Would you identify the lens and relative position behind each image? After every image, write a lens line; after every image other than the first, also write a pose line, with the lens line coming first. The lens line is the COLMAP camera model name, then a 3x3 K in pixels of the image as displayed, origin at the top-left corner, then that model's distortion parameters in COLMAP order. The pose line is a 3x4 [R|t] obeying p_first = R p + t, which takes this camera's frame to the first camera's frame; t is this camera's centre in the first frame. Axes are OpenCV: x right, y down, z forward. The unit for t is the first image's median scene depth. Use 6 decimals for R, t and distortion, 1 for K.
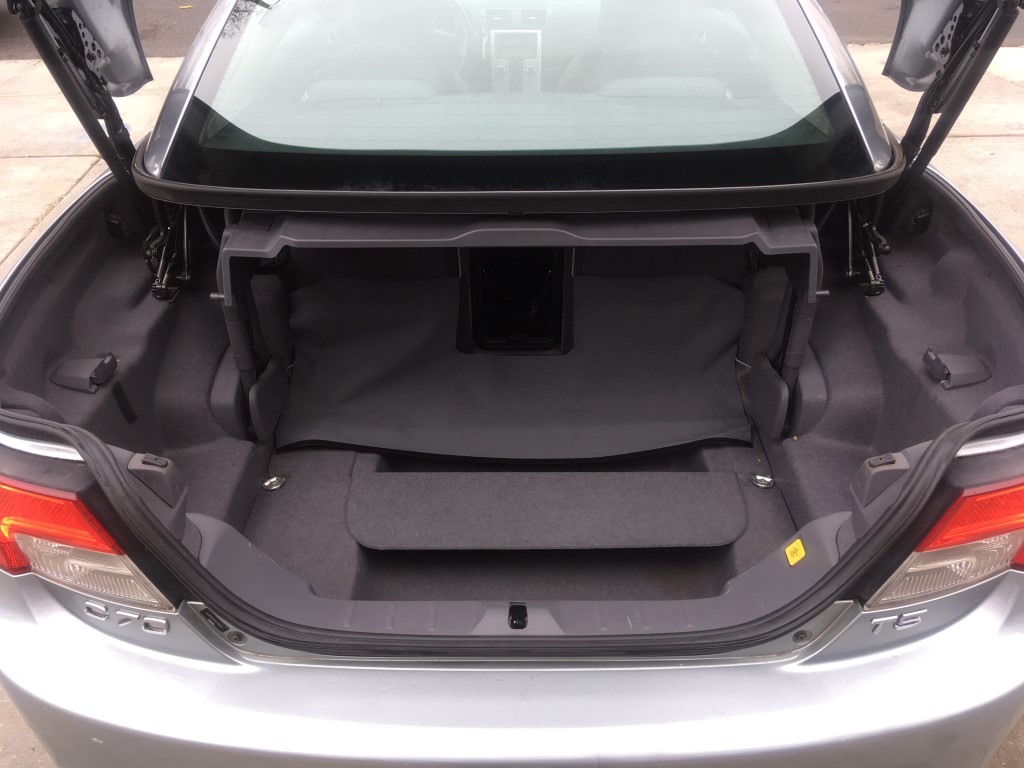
lens RADIAL K [[863.0, 0, 512.6], [0, 863.0, 383.1], [0, 0, 1]] dist [0.108111, -0.161503]
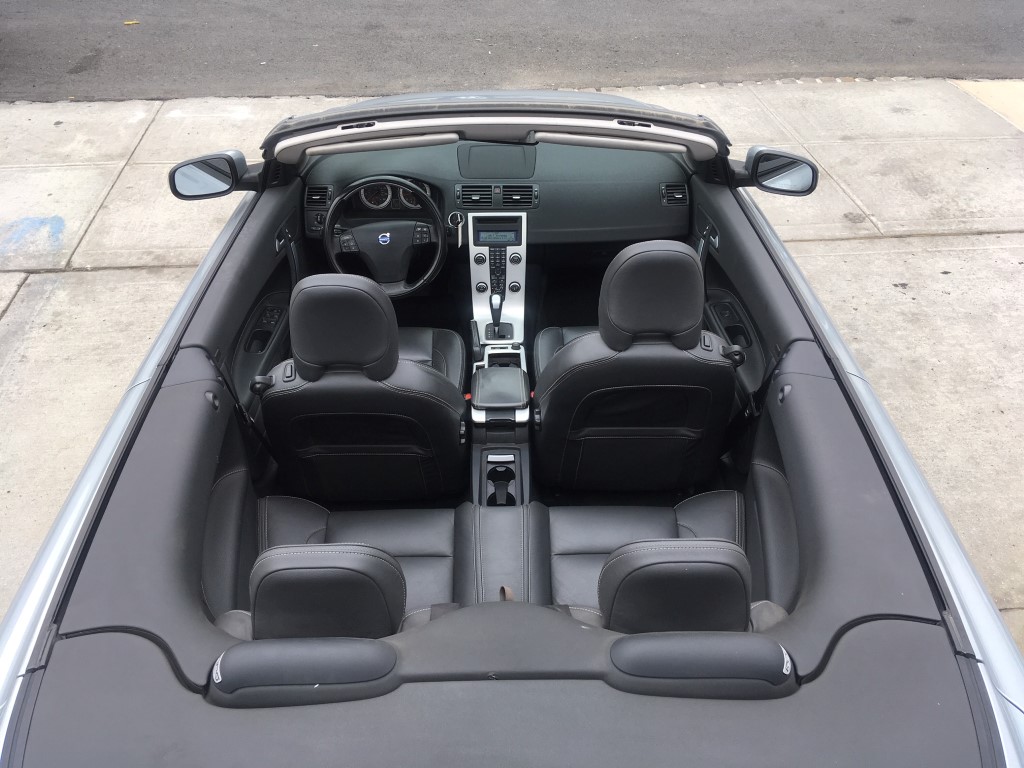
lens RADIAL K [[863.0, 0, 511.4], [0, 863.0, 384.2], [0, 0, 1]] dist [0.108111, -0.161503]
pose [[0.999770, -0.007569, 0.020083, -0.000465], [0.005919, 0.996698, 0.080984, -0.227821], [-0.020630, -0.080847, 0.996513, 0.101548]]
